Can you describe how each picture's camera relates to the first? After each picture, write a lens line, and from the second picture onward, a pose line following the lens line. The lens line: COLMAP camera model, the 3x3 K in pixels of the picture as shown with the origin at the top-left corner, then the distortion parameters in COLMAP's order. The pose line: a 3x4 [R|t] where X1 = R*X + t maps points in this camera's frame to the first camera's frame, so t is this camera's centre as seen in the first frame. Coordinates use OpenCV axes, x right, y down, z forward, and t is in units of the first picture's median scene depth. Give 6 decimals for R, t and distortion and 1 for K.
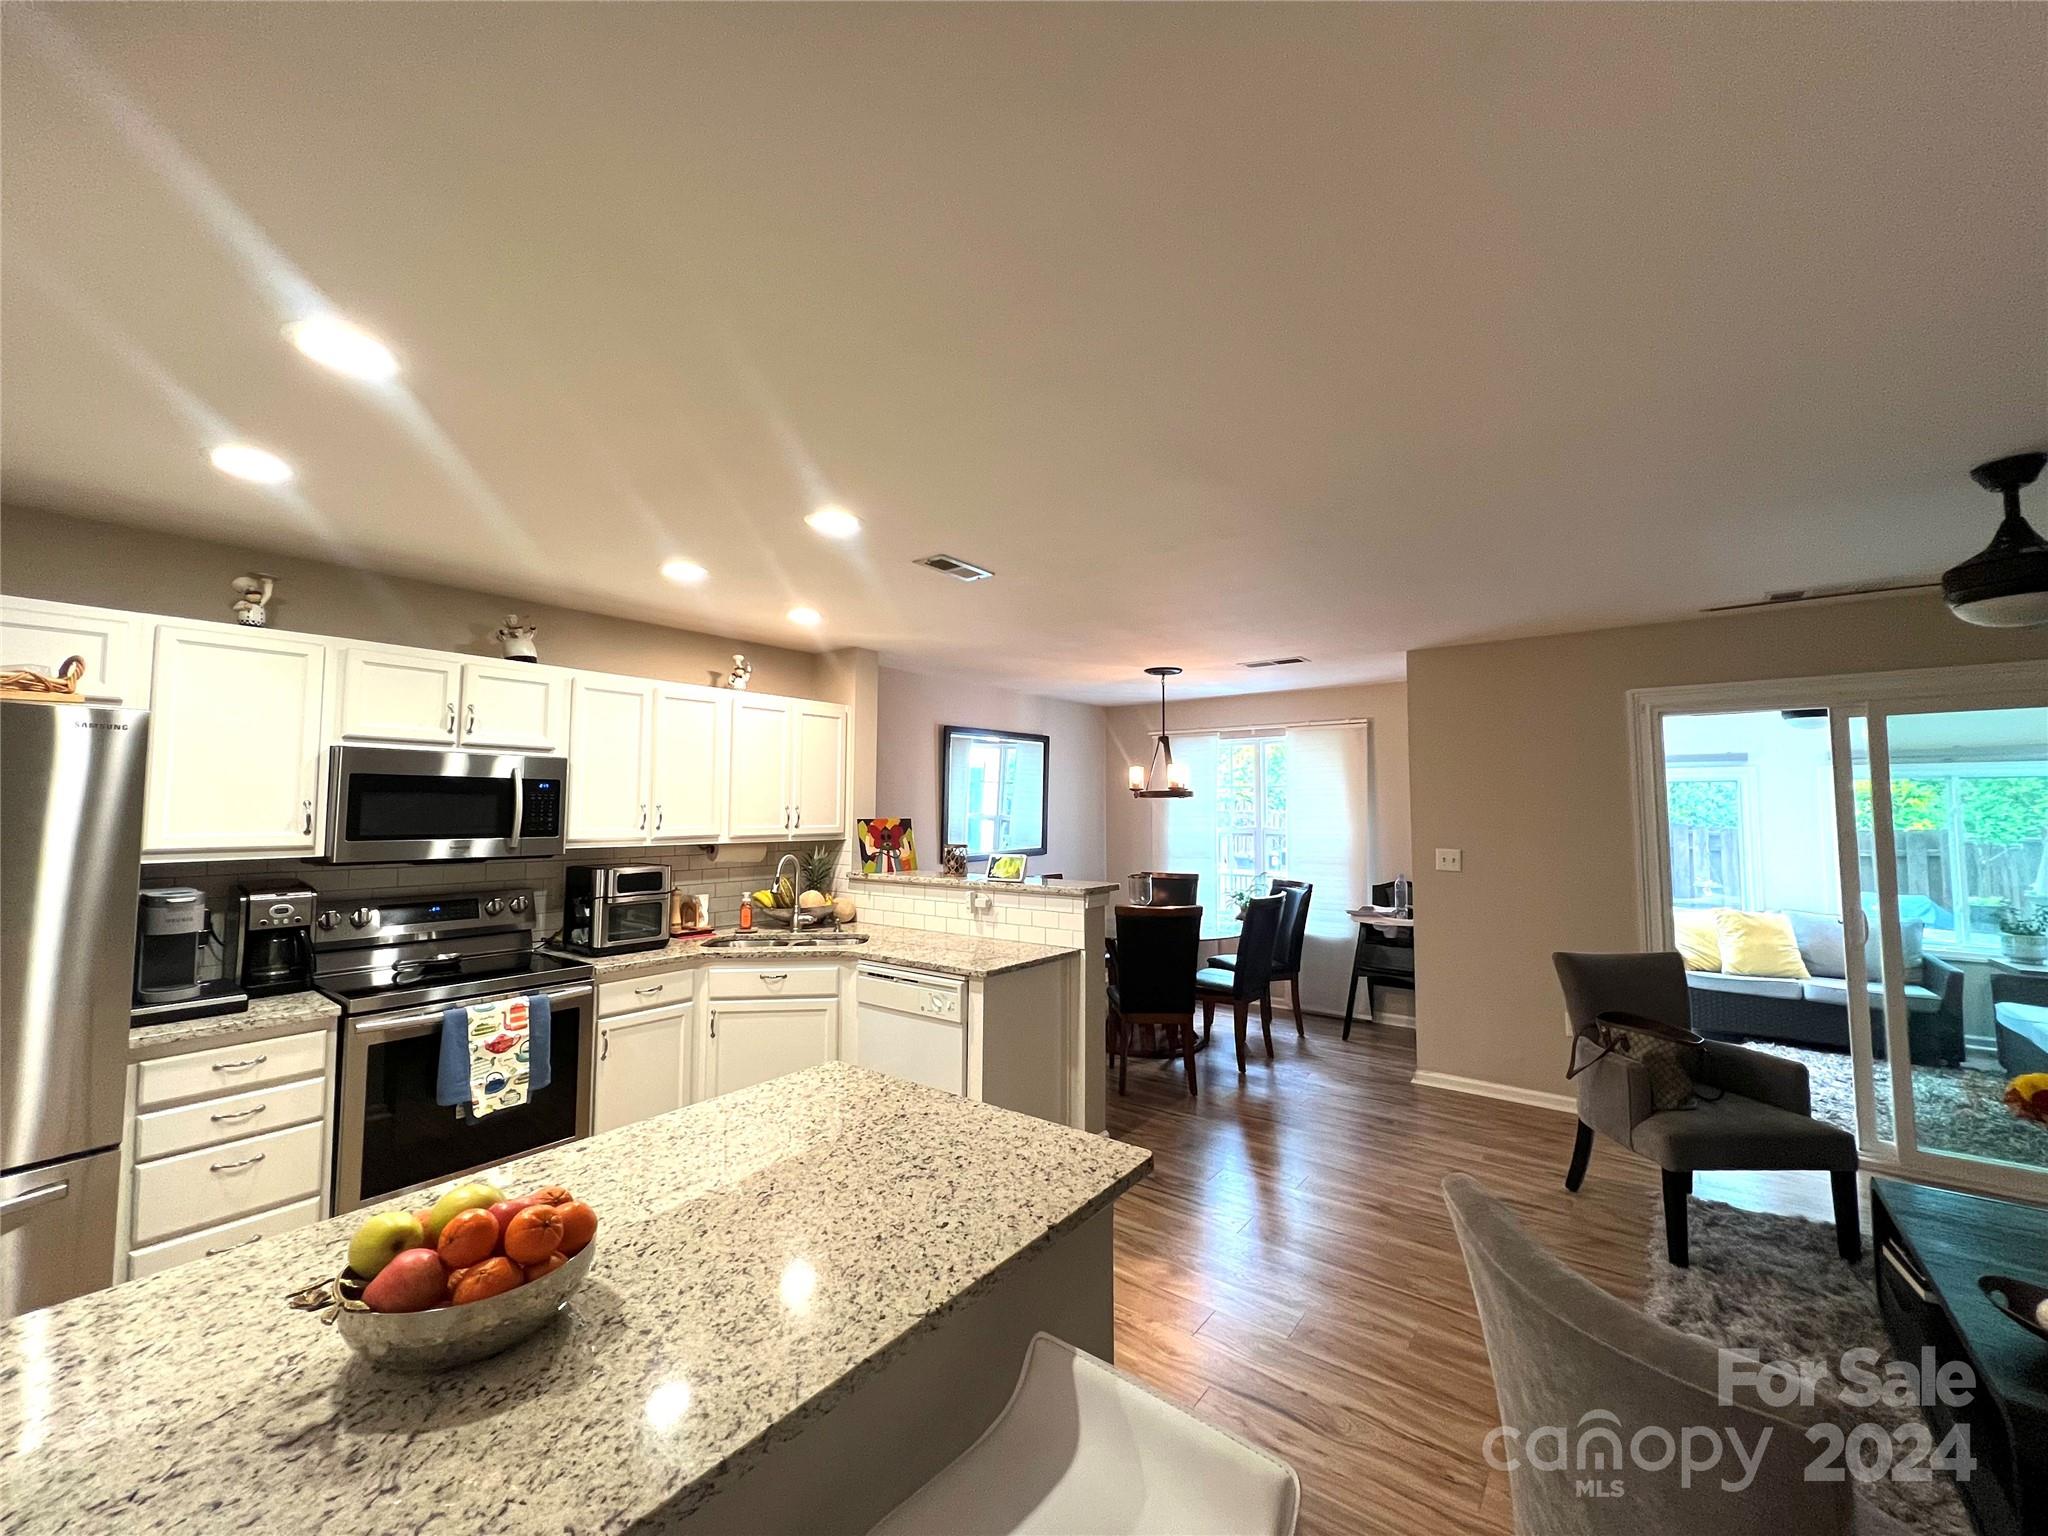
lens RADIAL K [[805.0, 0, 1019.6], [0, 805.0, 755.6], [0, 0, 1]] dist [0.000213, -0.000089]
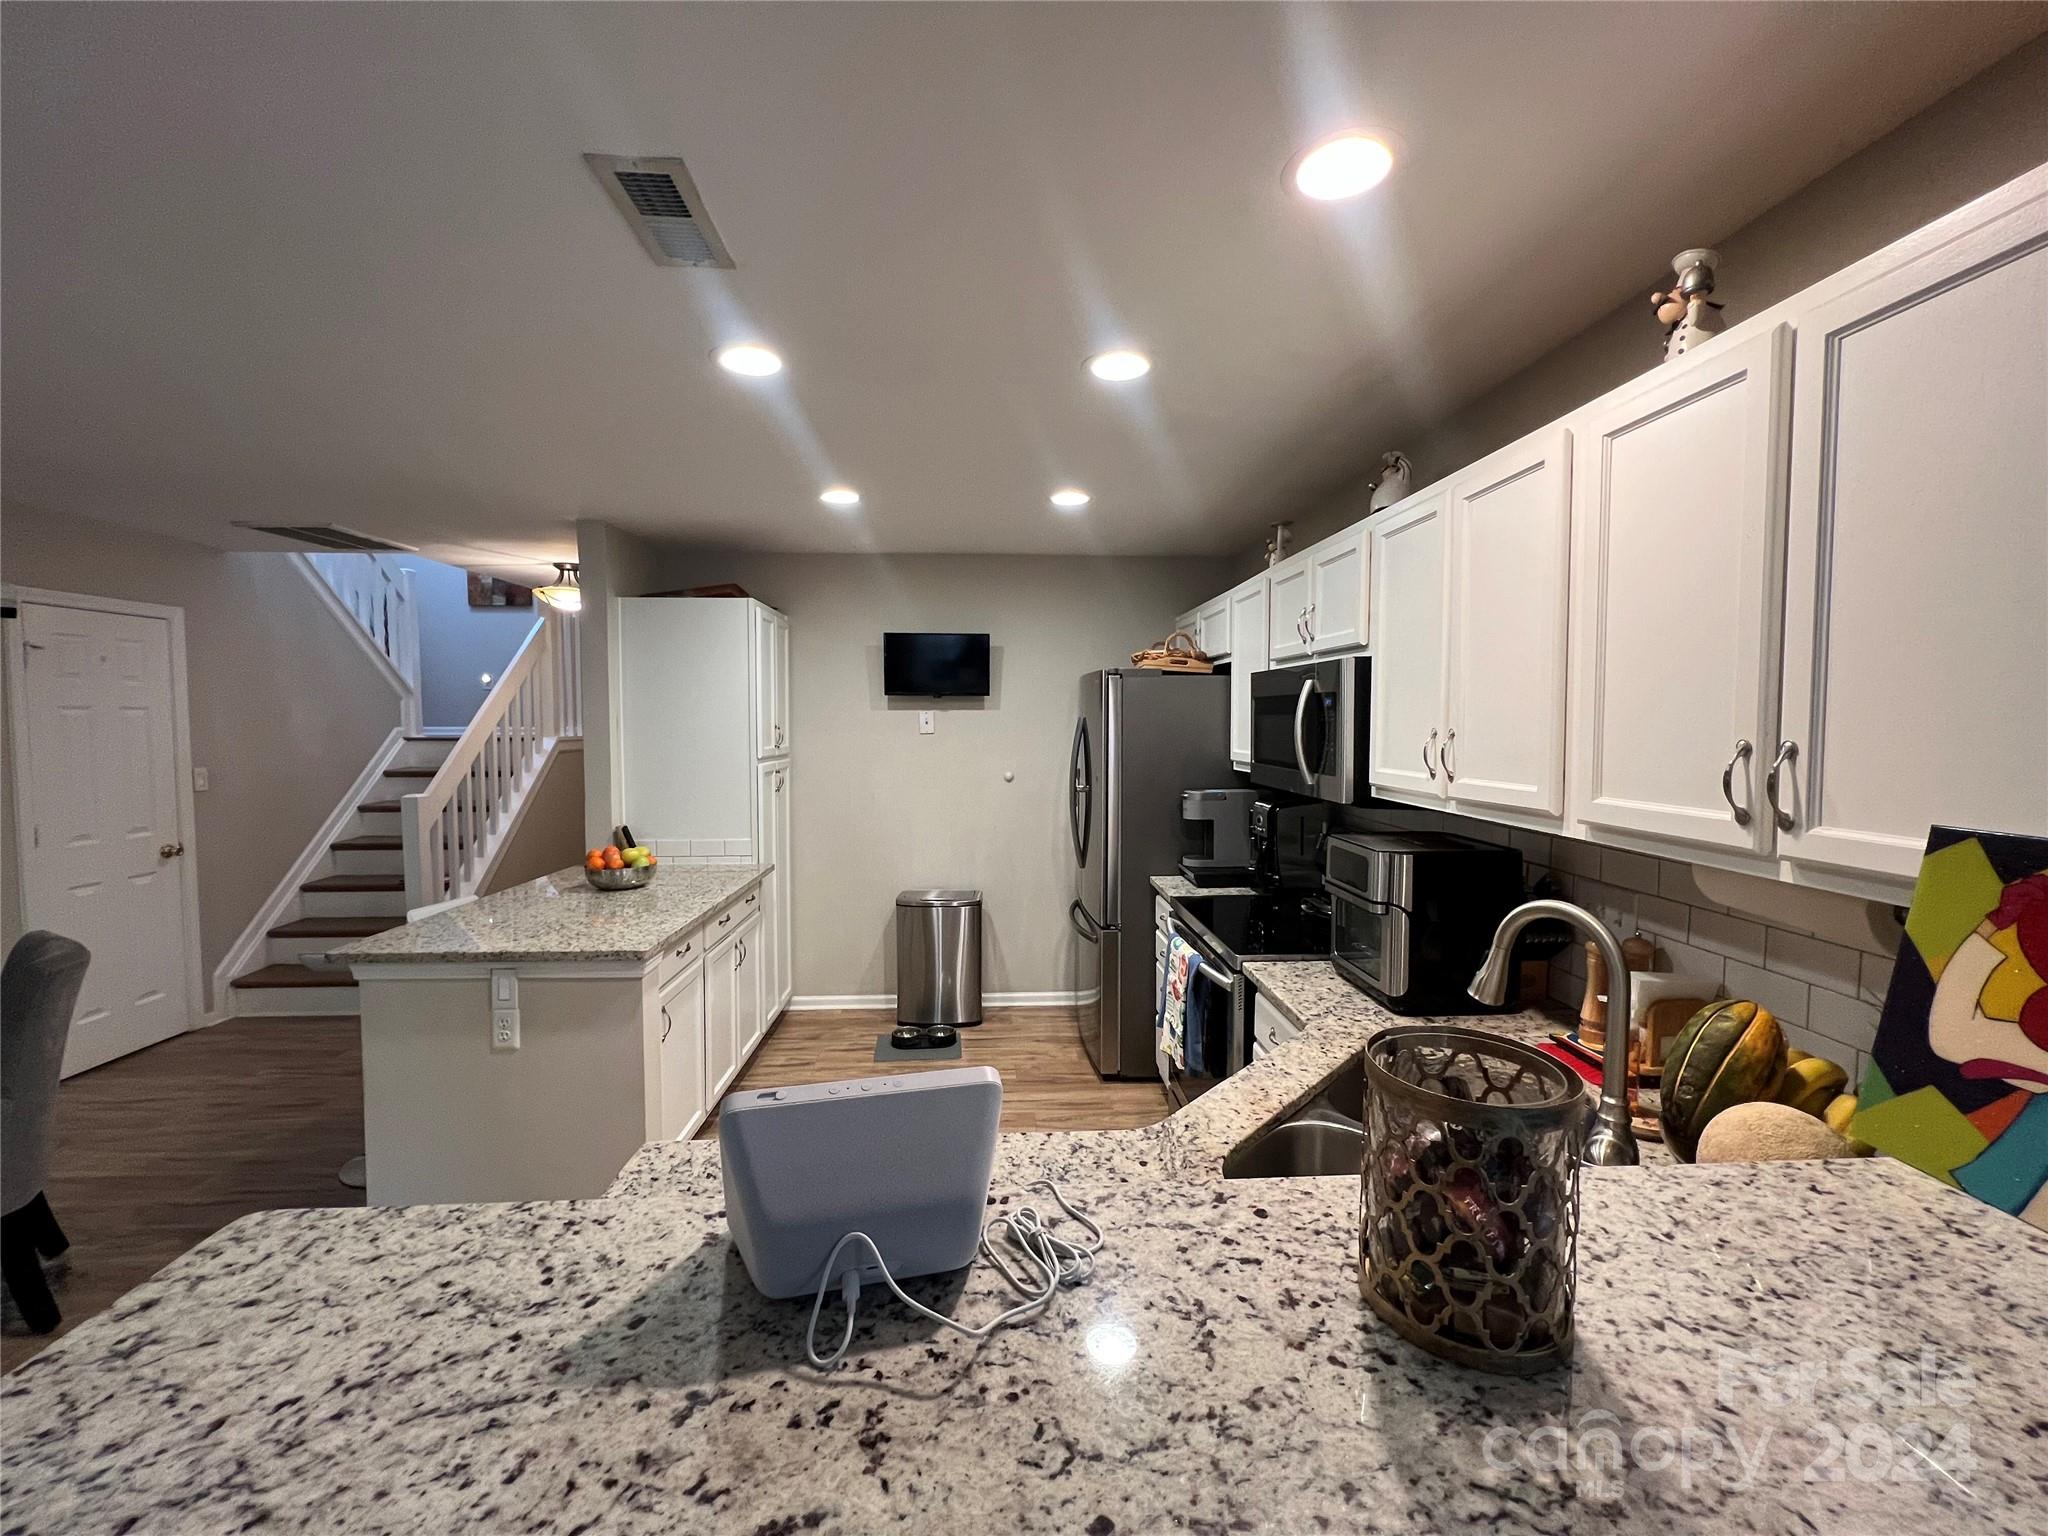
lens RADIAL K [[814.7, 0, 1023.6], [0, 814.7, 758.6], [0, 0, 1]] dist [0.000575, -0.000231]
pose [[-0.751795, 0.030383, -0.658697, 0.084395], [0.042989, 0.999071, -0.002982, 0.088654], [0.657994, -0.030558, -0.752403, 1.556476]]
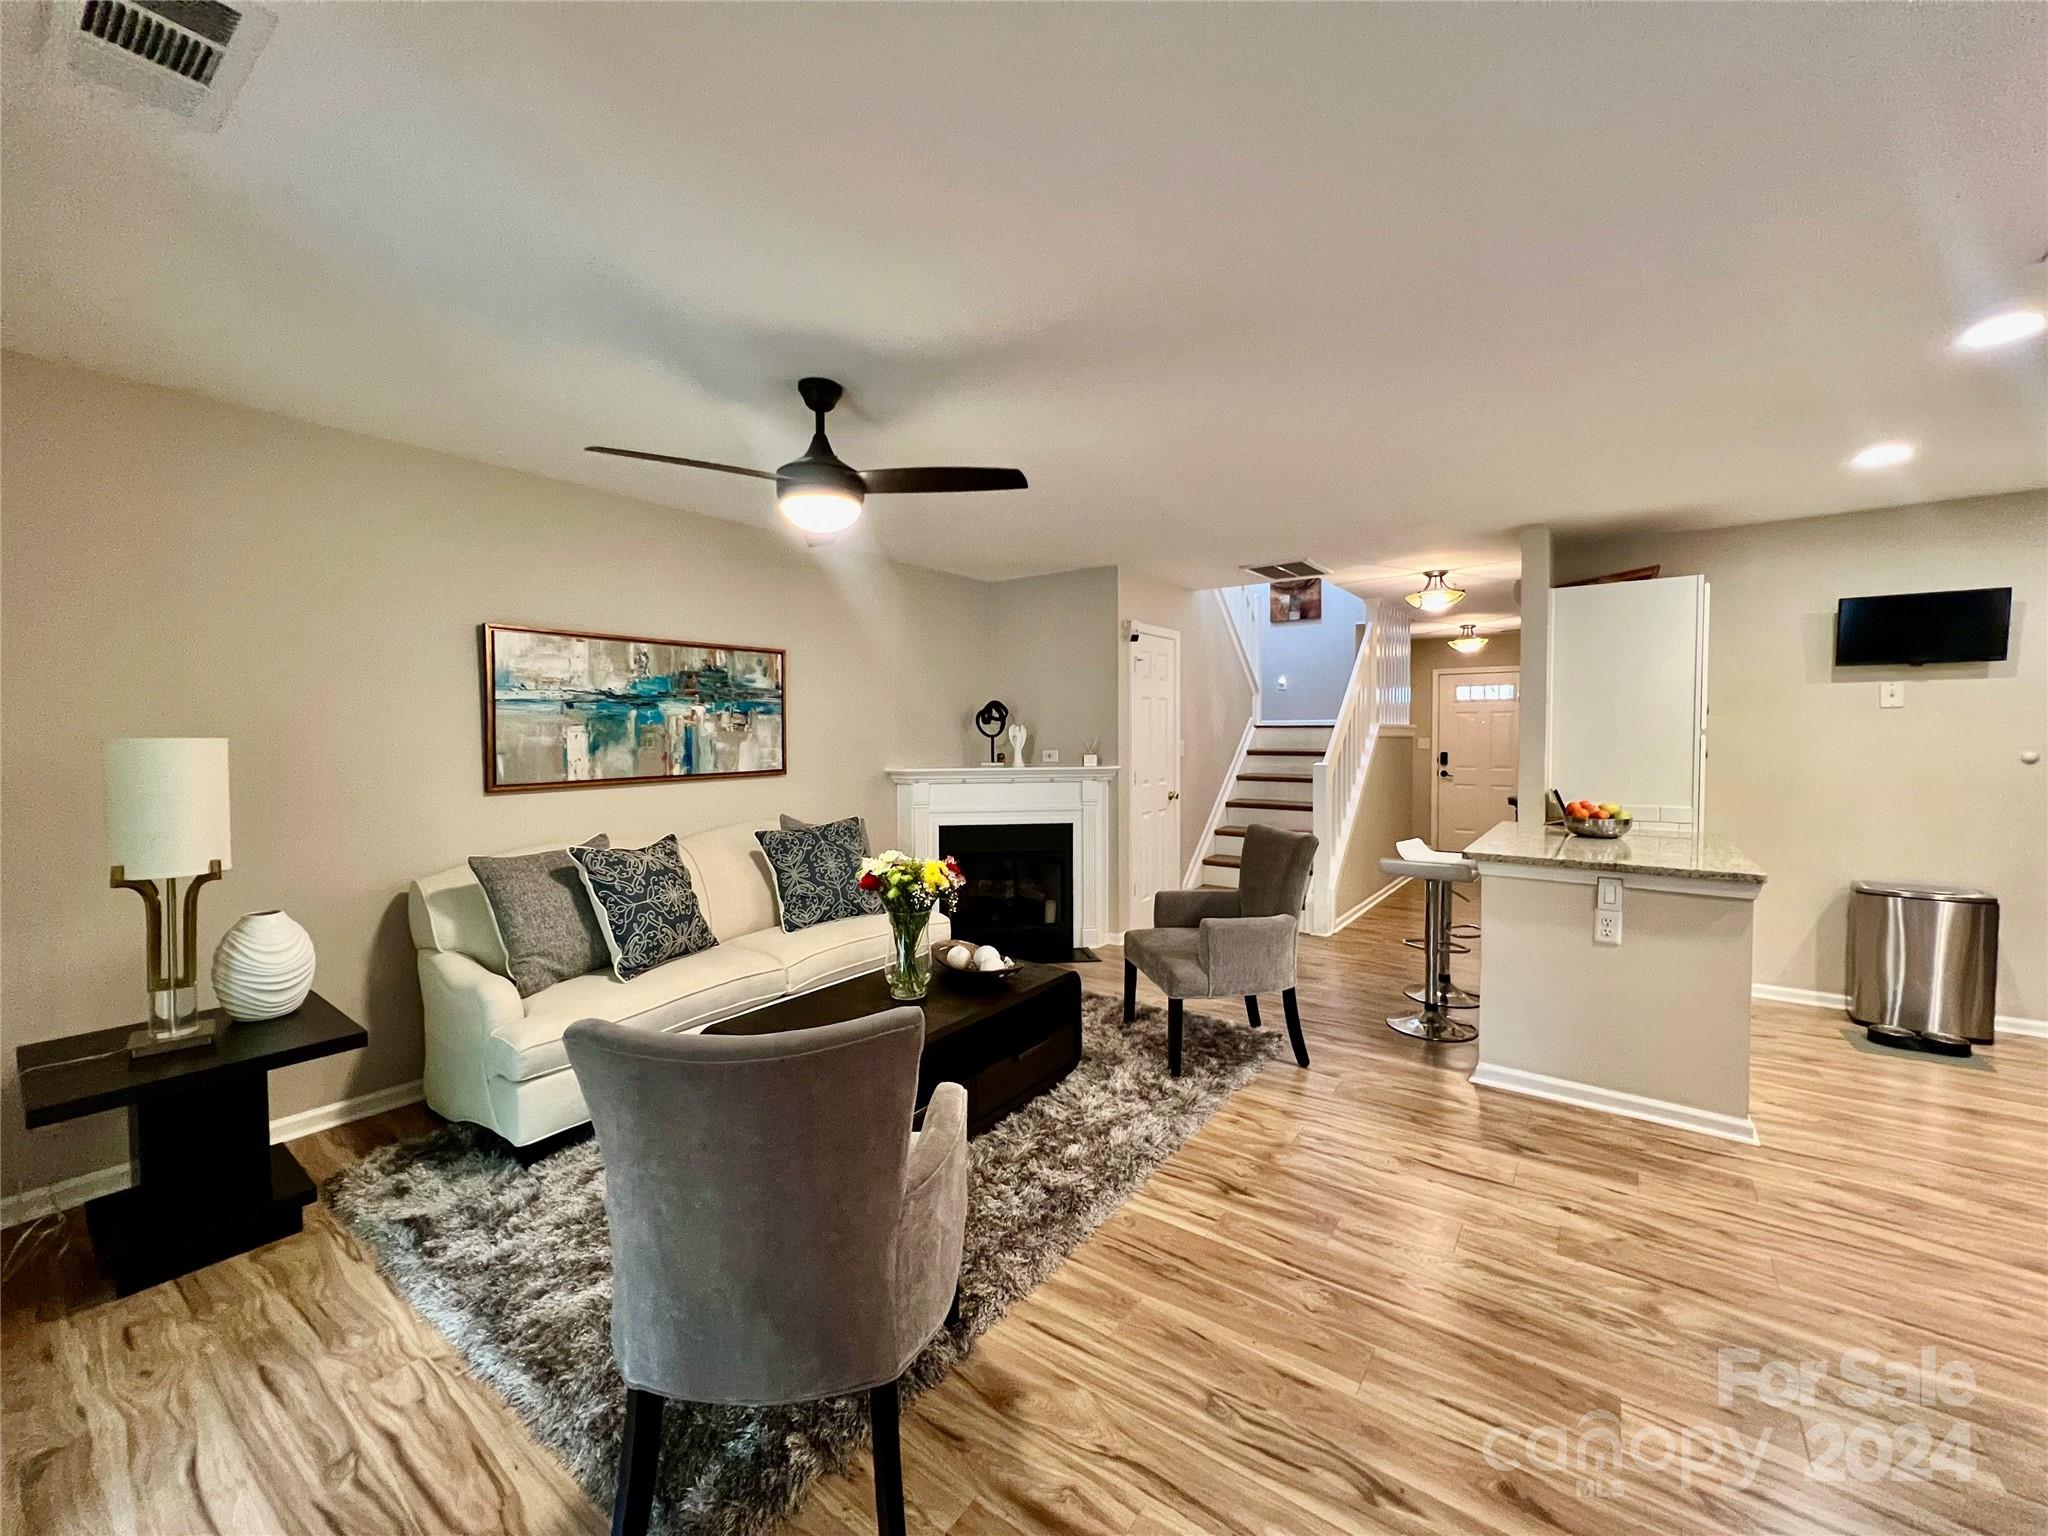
lens RADIAL K [[814.7, 0, 1023.6], [0, 814.7, 758.6], [0, 0, 1]] dist [0.000575, -0.000231]
pose [[-0.999254, 0.003337, -0.038482, 0.724219], [0.004738, 0.999327, -0.036385, 0.158410], [0.038335, -0.036540, -0.998597, 1.593401]]
